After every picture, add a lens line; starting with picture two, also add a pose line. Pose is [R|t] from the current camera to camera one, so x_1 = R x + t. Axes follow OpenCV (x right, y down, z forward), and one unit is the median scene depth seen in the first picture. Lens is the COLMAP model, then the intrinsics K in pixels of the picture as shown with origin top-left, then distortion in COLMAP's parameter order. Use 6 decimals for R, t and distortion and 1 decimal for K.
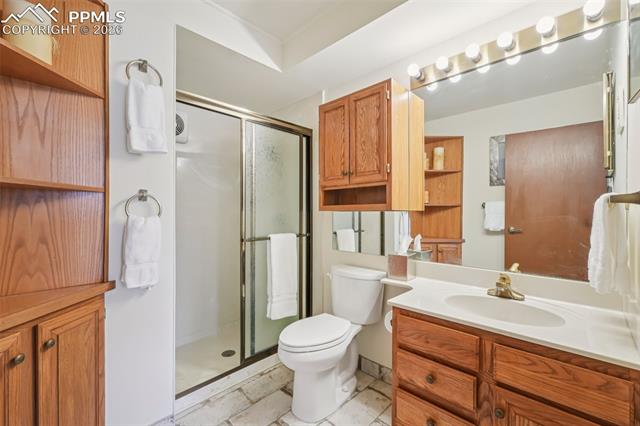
lens RADIAL K [[270.8, 0, 317.4], [0, 270.8, 210.6], [0, 0, 1]] dist [-0.000355, -0.000019]
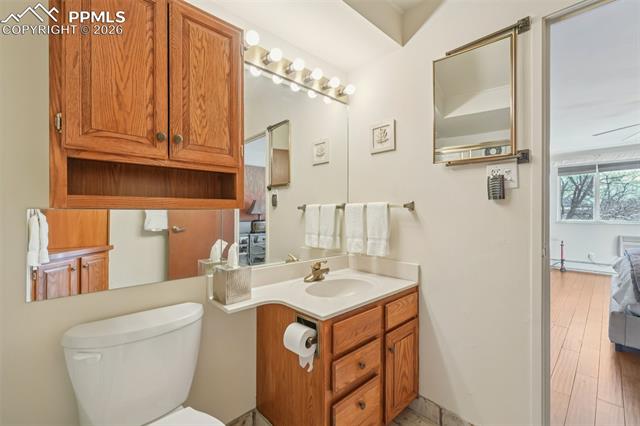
lens RADIAL K [[270.8, 0, 317.4], [0, 270.8, 210.6], [0, 0, 1]] dist [-0.000355, -0.000019]
pose [[0.042720, 0.006763, 0.999064, -0.415323], [-0.012296, 0.999905, -0.006243, 0.004740], [-0.999011, -0.012018, 0.042799, 0.692916]]
